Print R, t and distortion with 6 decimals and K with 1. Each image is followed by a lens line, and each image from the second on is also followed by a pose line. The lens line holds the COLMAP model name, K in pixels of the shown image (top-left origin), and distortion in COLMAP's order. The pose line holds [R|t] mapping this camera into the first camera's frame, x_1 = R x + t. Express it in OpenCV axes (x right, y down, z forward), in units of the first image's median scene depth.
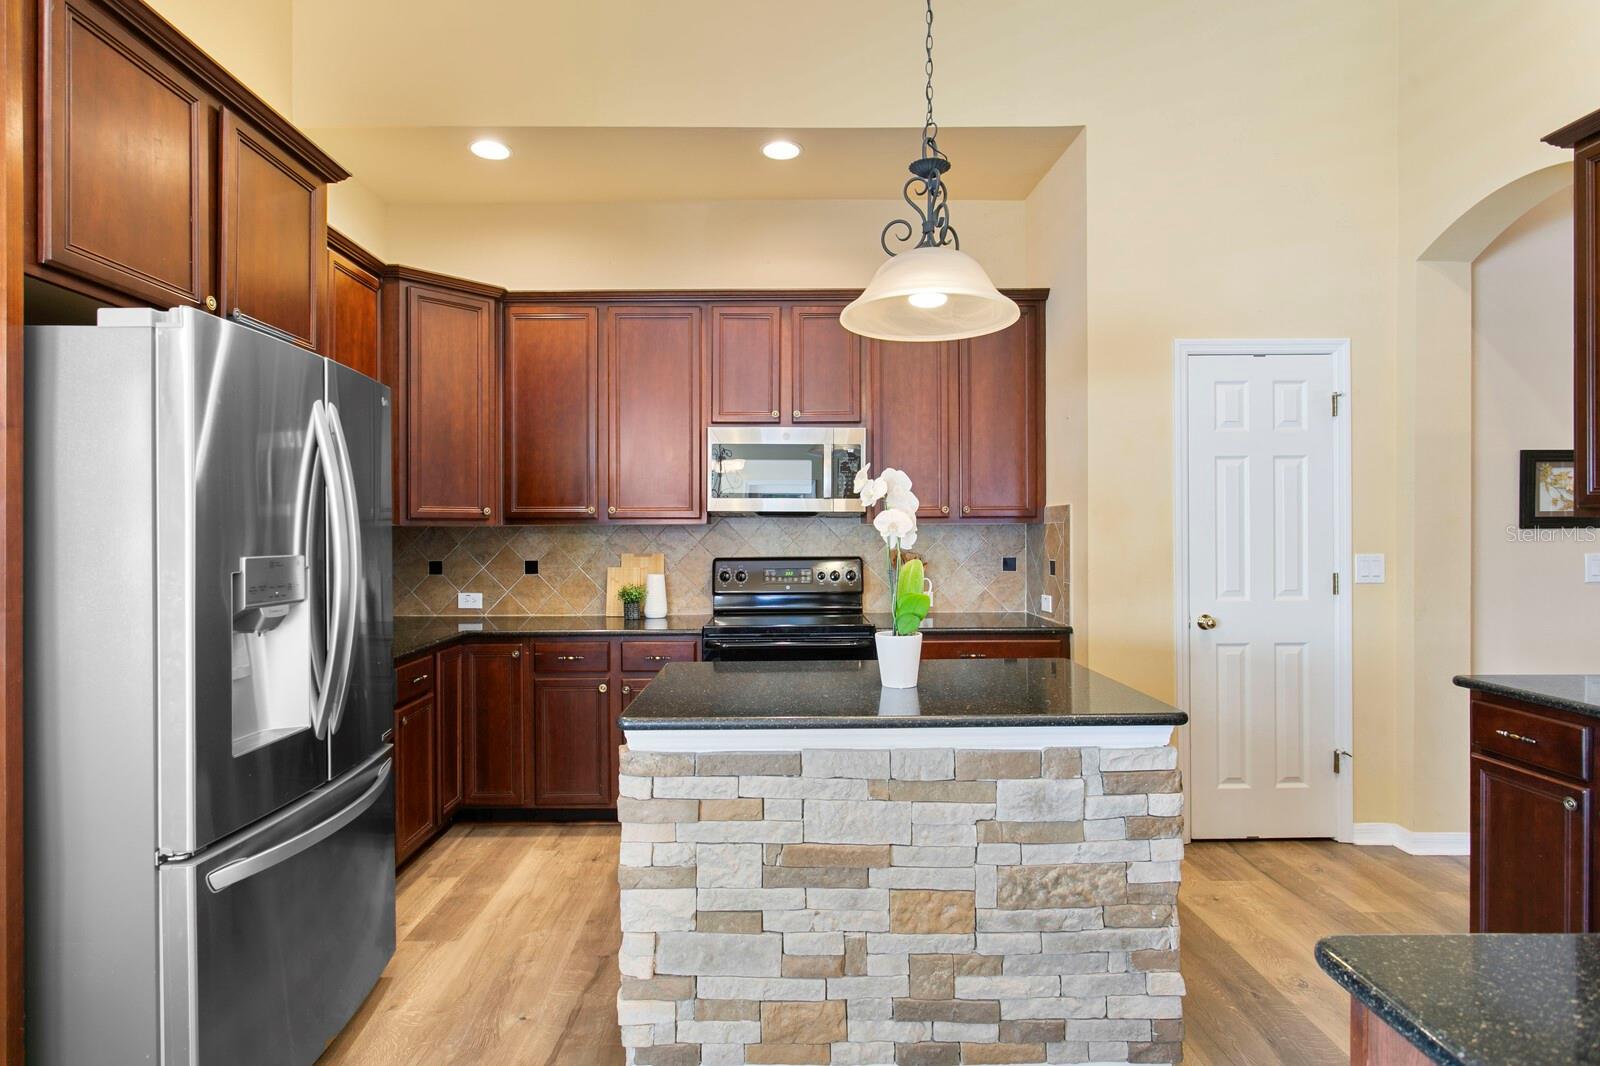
lens RADIAL K [[819.3, 0, 790.0], [0, 819.3, 530.6], [0, 0, 1]] dist [0.000309, 0.001411]
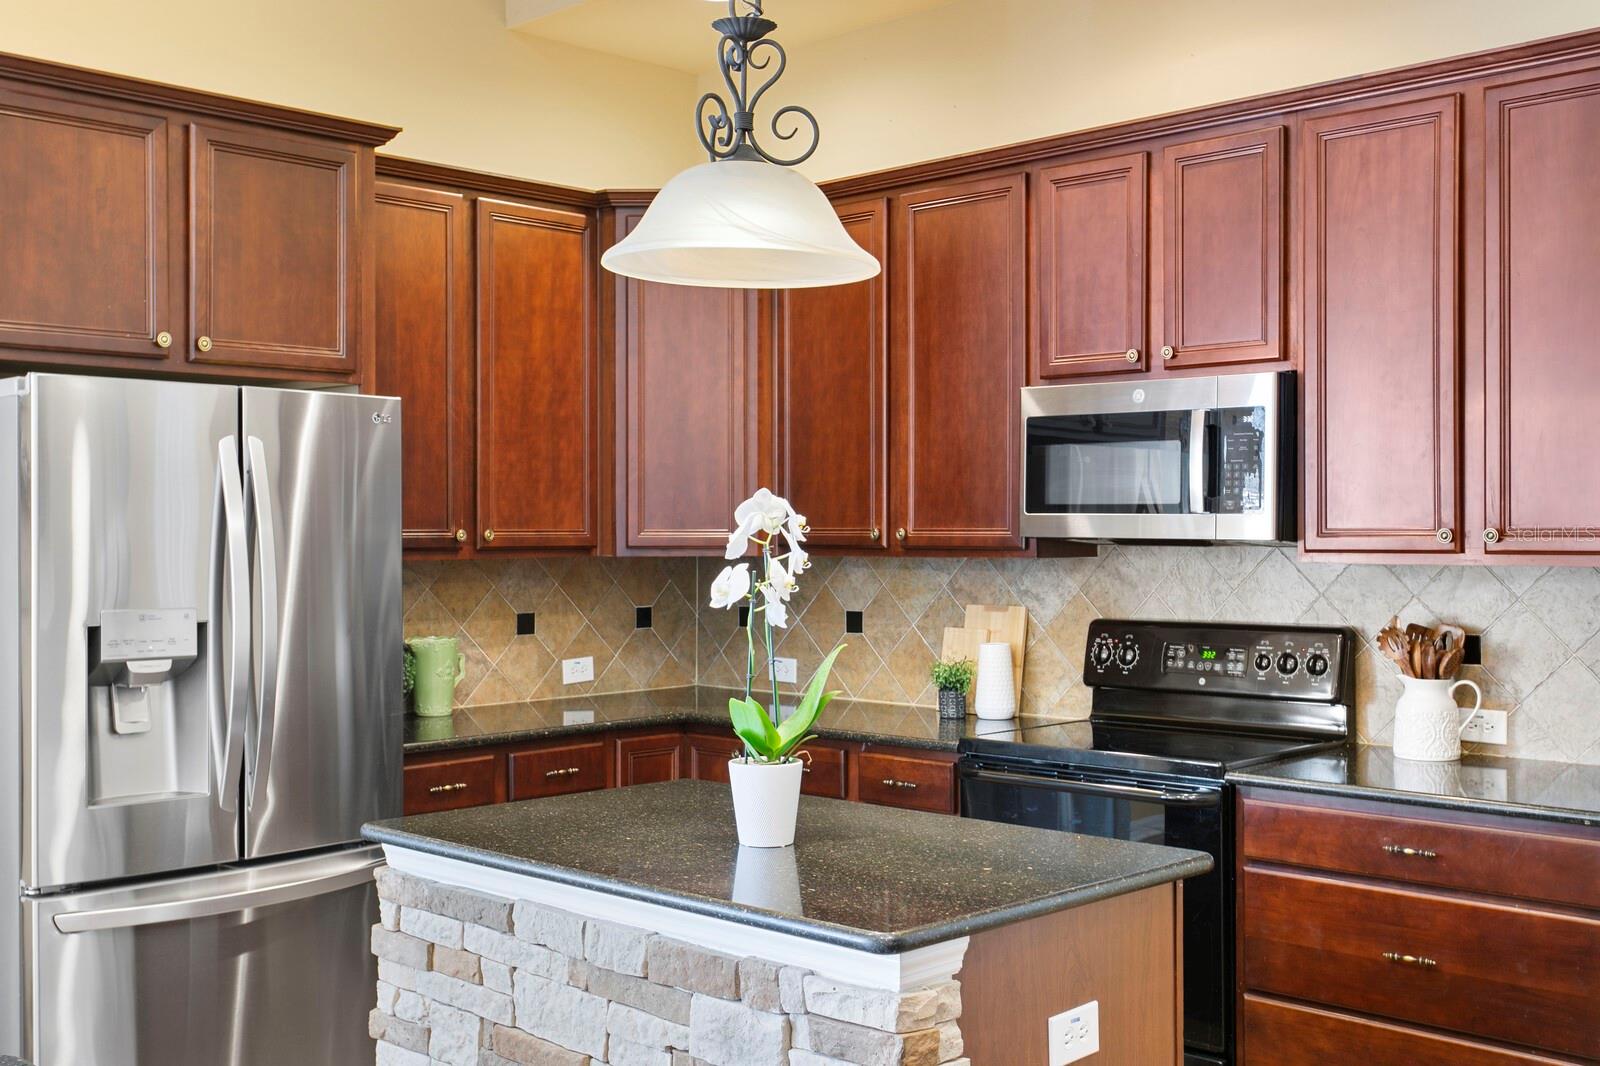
lens RADIAL K [[1747.4, 0, 800.0], [0, 1747.4, 533.0], [0, 0, 1]] dist [0.011552, 0.006006]
pose [[0.708098, 0.005669, -0.706092, 1.015096], [-0.001490, 0.999978, 0.006534, -0.053568], [0.706113, -0.003574, 0.708090, 0.063895]]
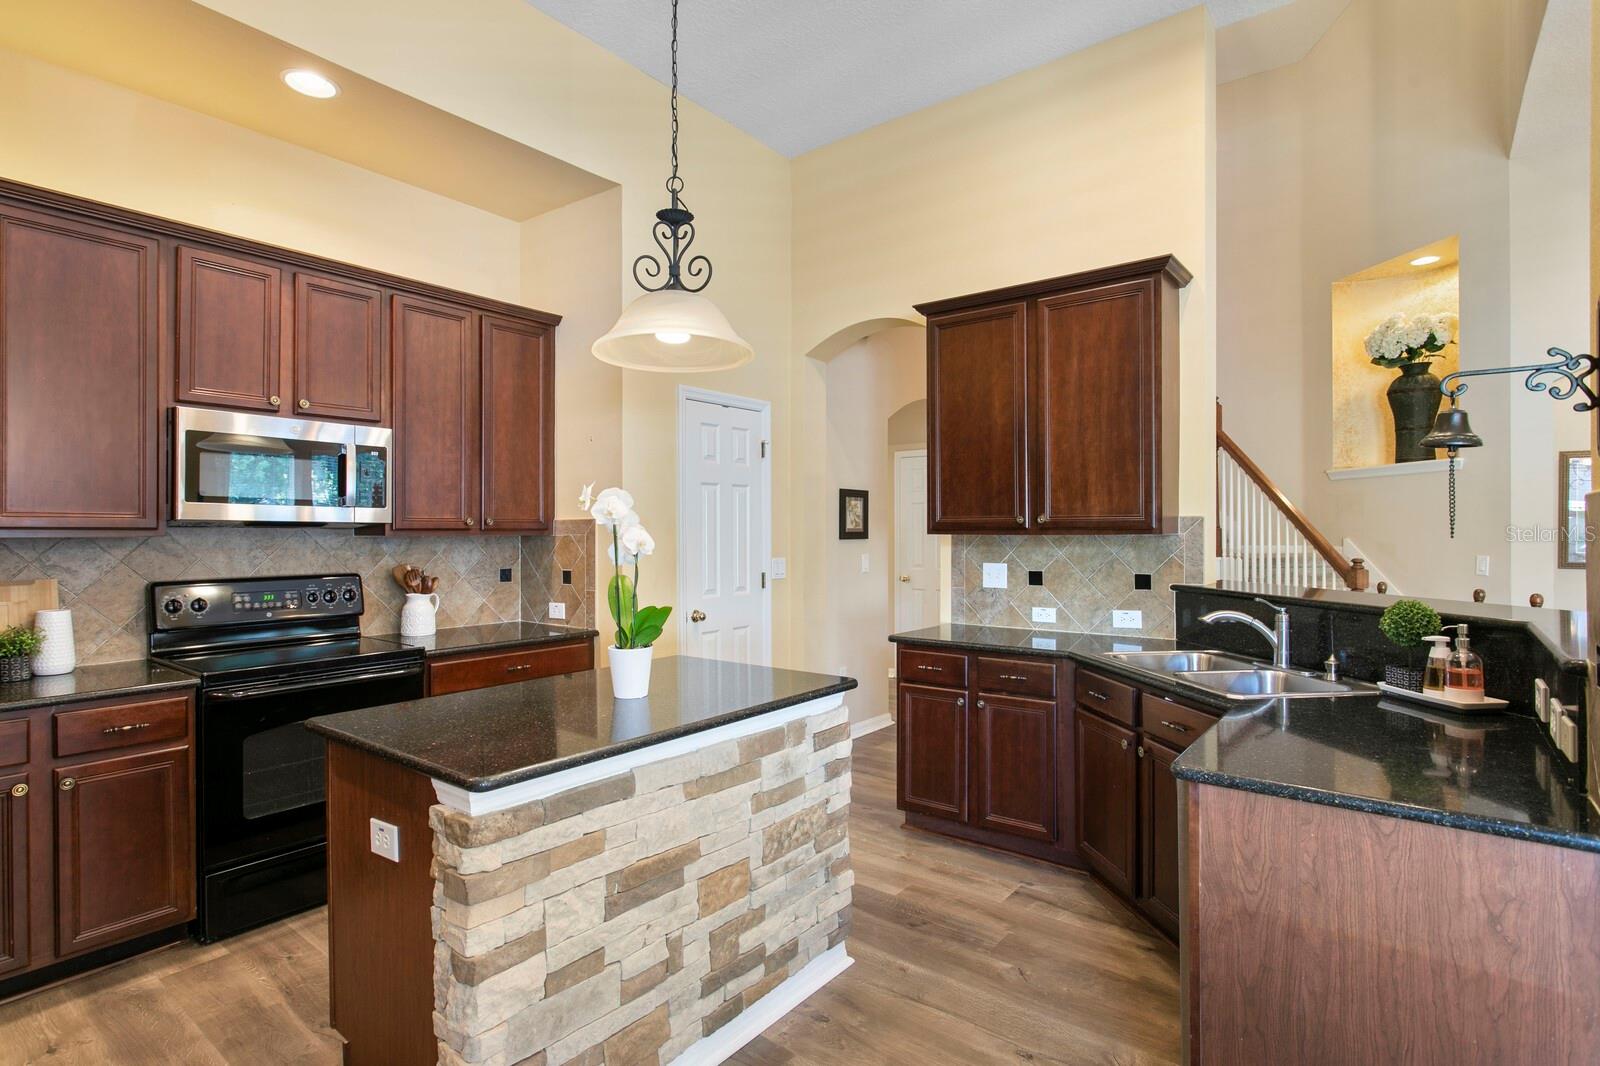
lens RADIAL K [[796.6, 0, 781.4], [0, 796.6, 530.6], [0, 0, 1]] dist [-0.001026, 0.000579]
pose [[0.632571, 0.004578, 0.774488, -0.494567], [0.000068, 0.999982, -0.005967, -0.014887], [-0.774502, 0.003827, 0.632560, 0.191894]]
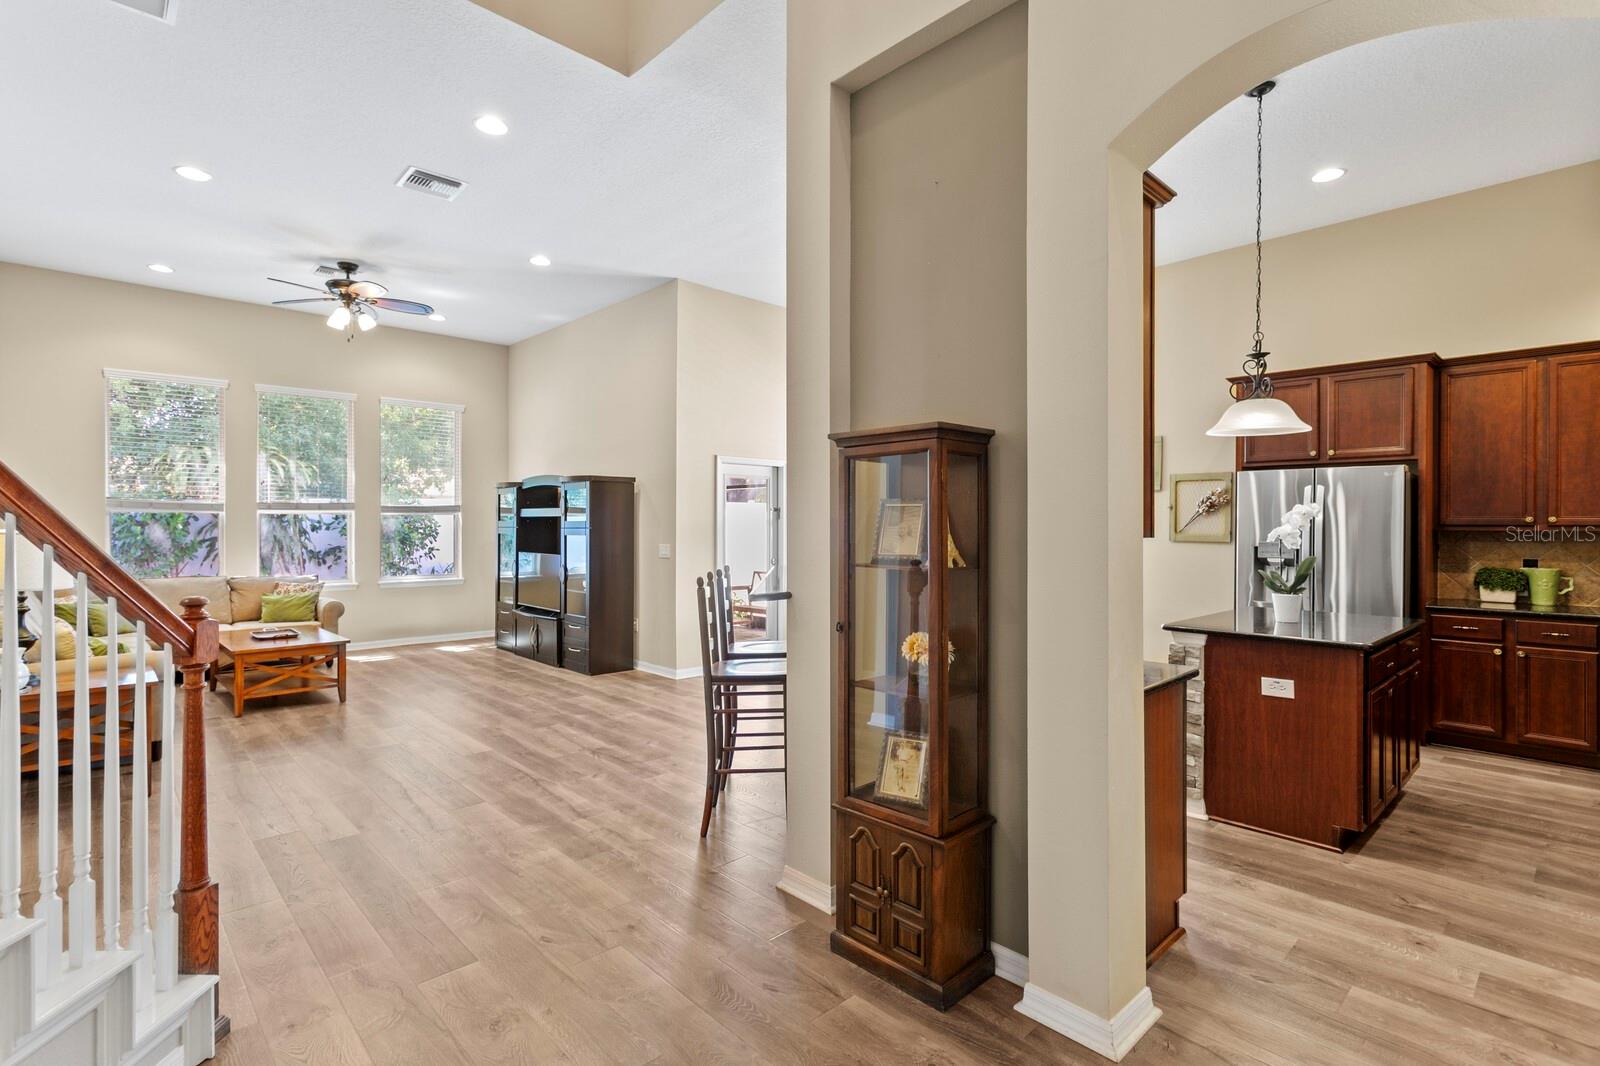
lens RADIAL K [[763.5, 0, 769.2], [0, 763.5, 525.9], [0, 0, 1]] dist [0.002088, 0.000220]
pose [[-0.746277, 0.006286, -0.665605, 1.997574], [0.002141, 0.999973, 0.007043, -0.038285], [0.665632, 0.003830, -0.746271, 1.400493]]
